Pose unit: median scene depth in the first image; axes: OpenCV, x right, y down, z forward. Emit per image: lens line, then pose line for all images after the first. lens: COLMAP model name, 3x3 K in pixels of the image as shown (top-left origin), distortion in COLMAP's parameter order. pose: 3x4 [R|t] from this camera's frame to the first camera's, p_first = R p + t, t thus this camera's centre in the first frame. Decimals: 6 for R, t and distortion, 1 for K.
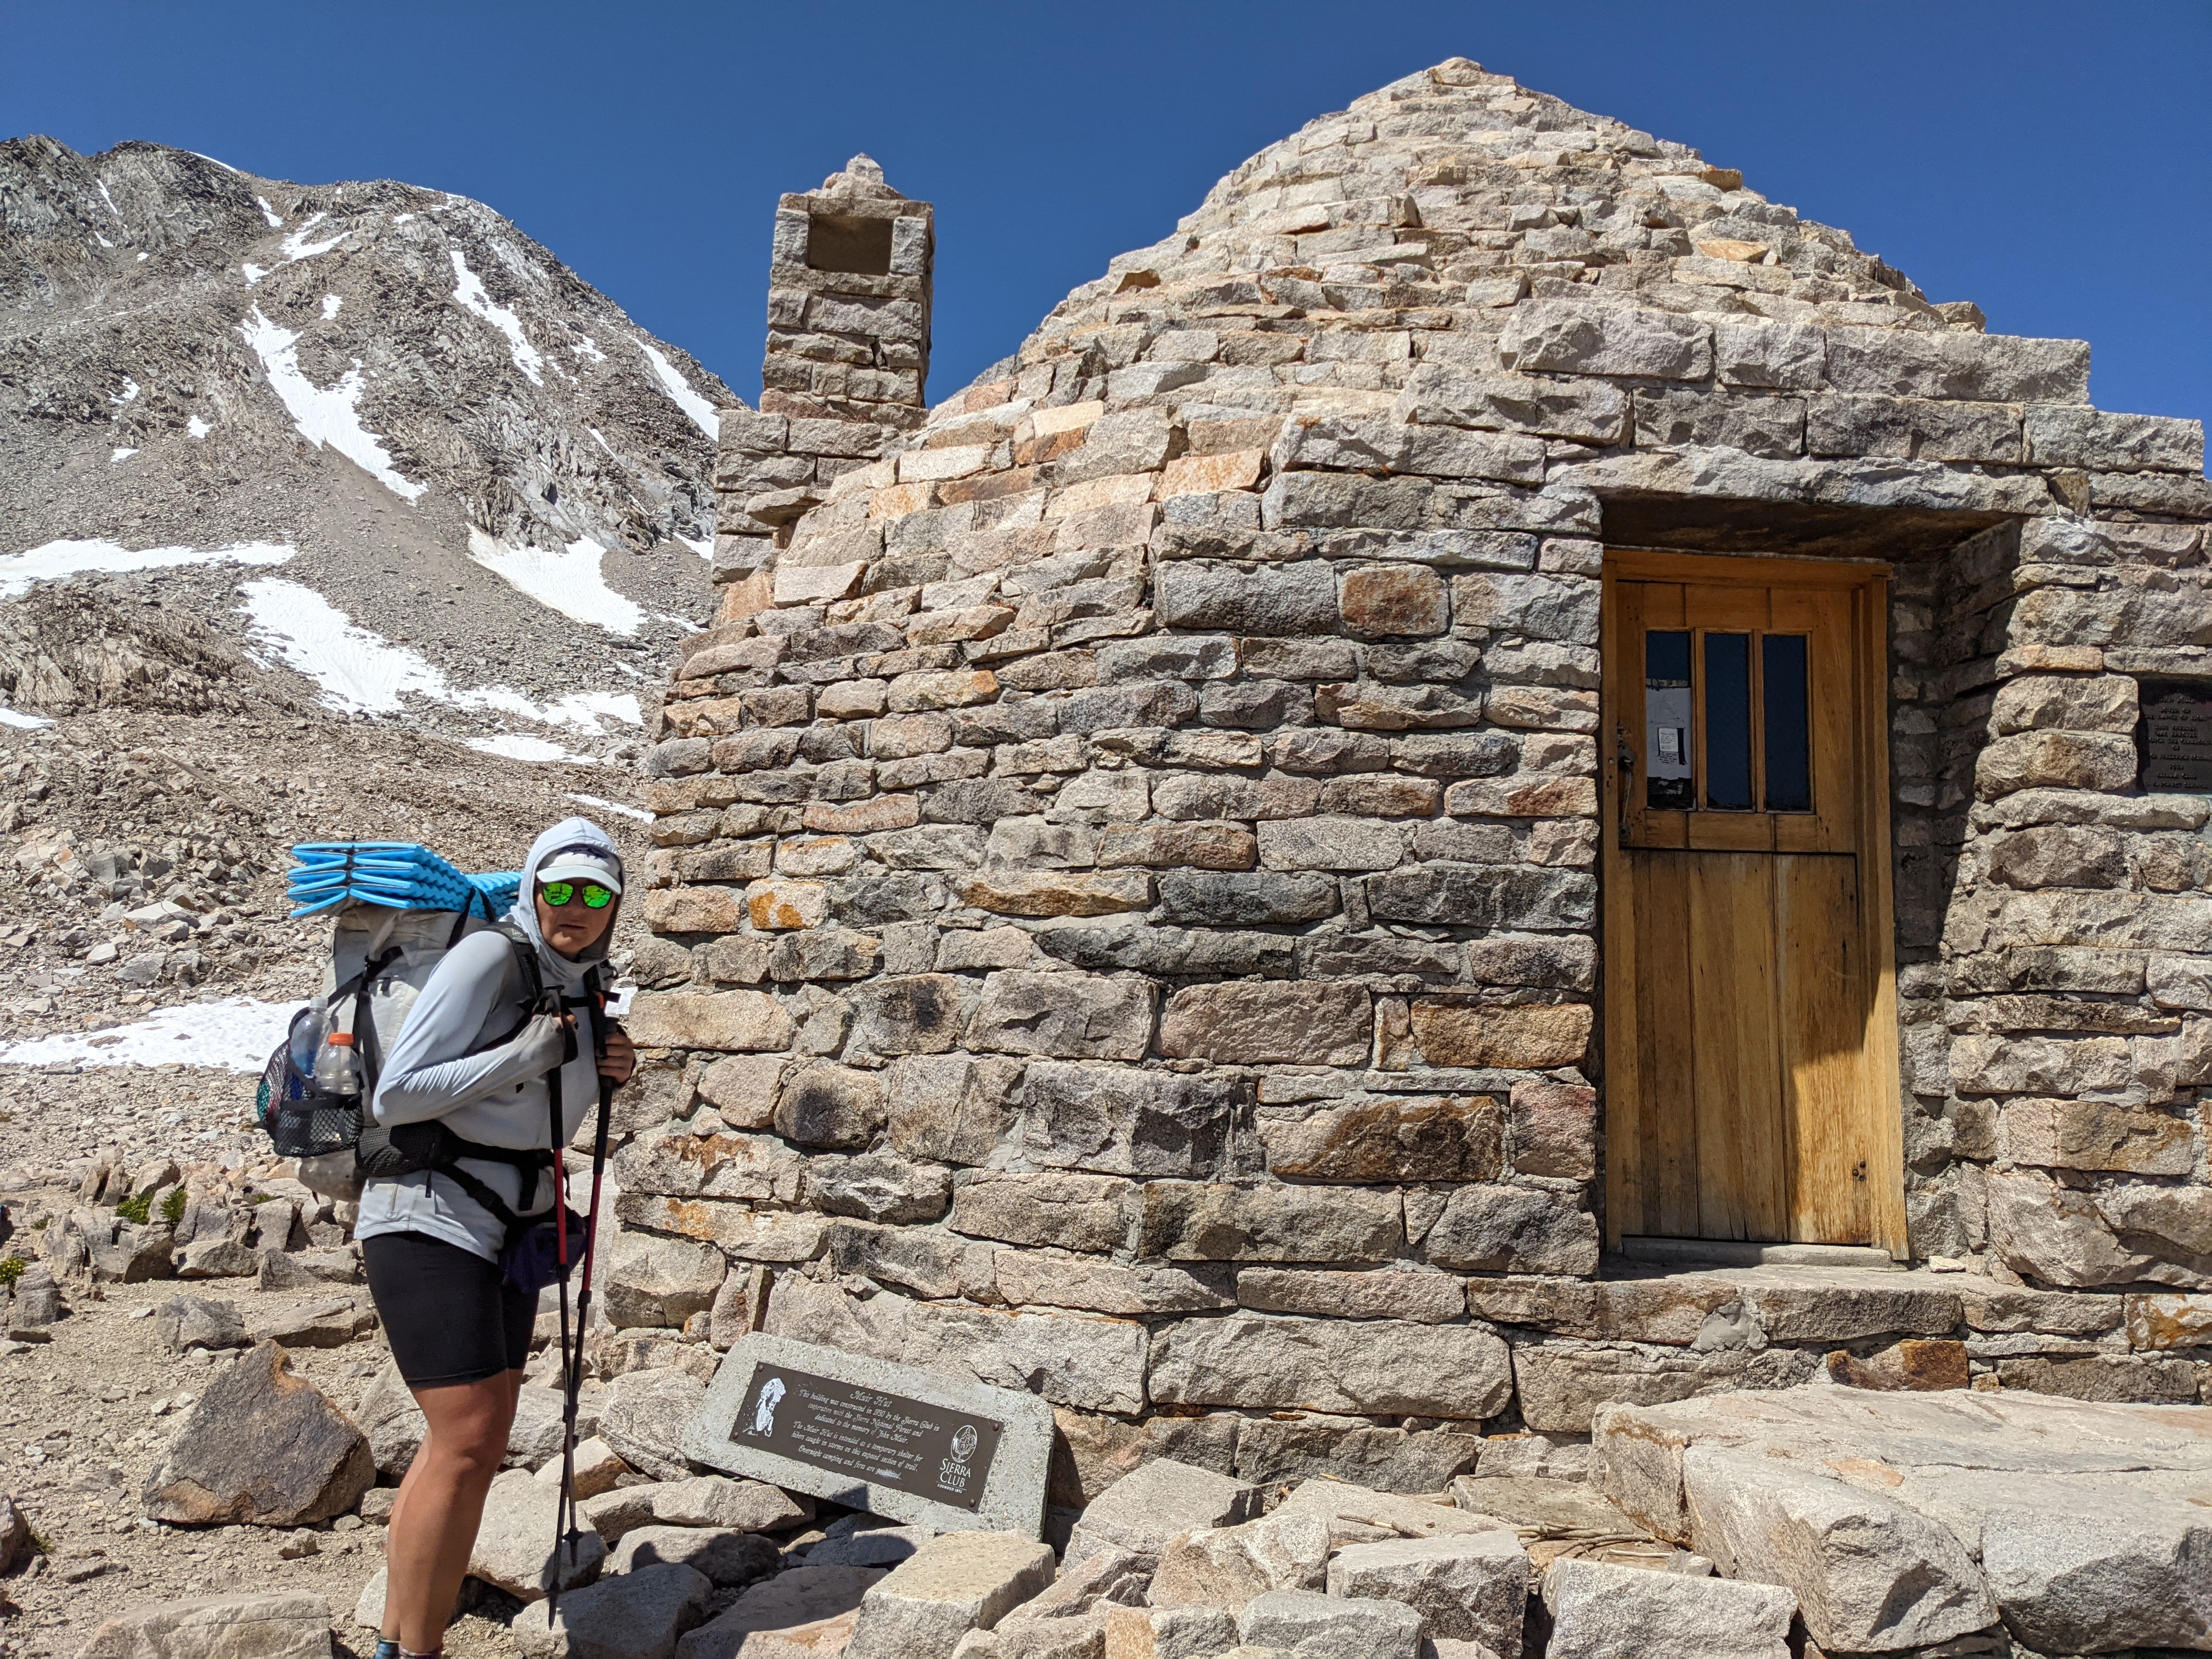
lens RADIAL K [[1755.6, 0, 1089.2], [0, 1755.6, 817.7], [0, 0, 1]] dist [0.061471, -0.089298]
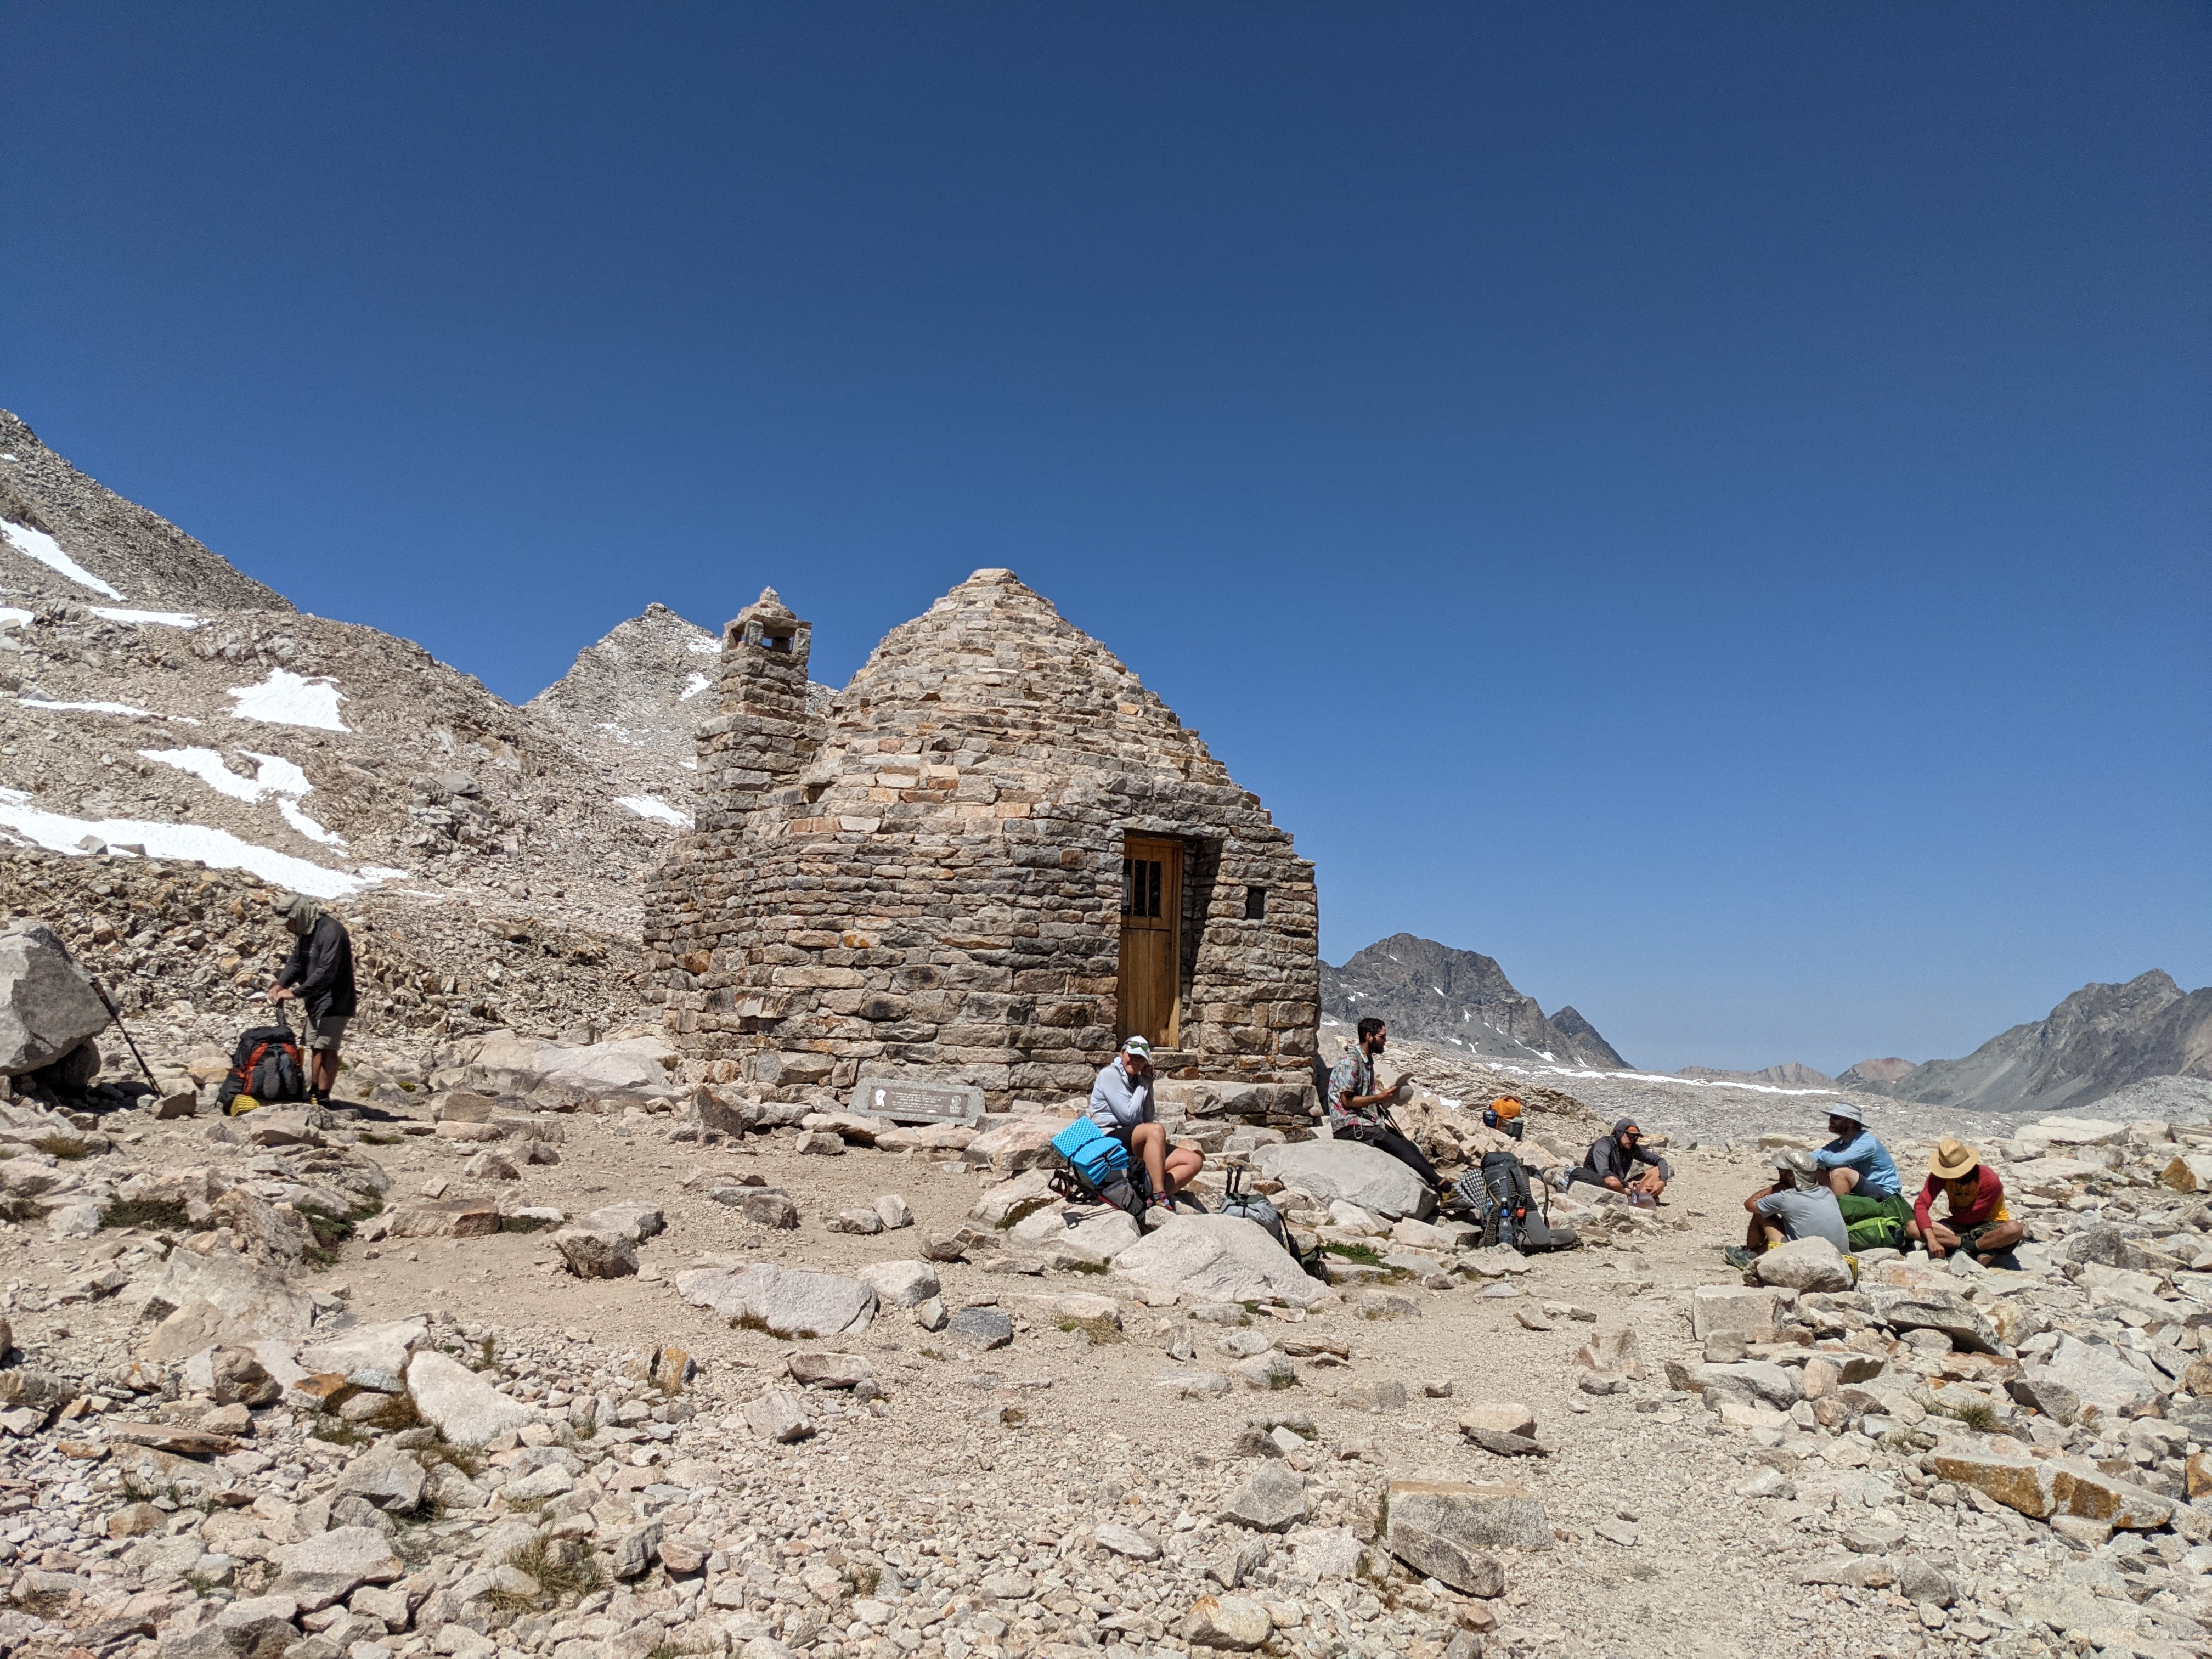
lens RADIAL K [[1755.6, 0, 1105.5], [0, 1755.6, 863.0], [0, 0, 1]] dist [0.061471, -0.089298]
pose [[0.864087, 0.040942, 0.501674, -1.380599], [-0.070461, 0.996711, 0.040020, -0.237751], [-0.498386, -0.069929, 0.864130, -1.843588]]
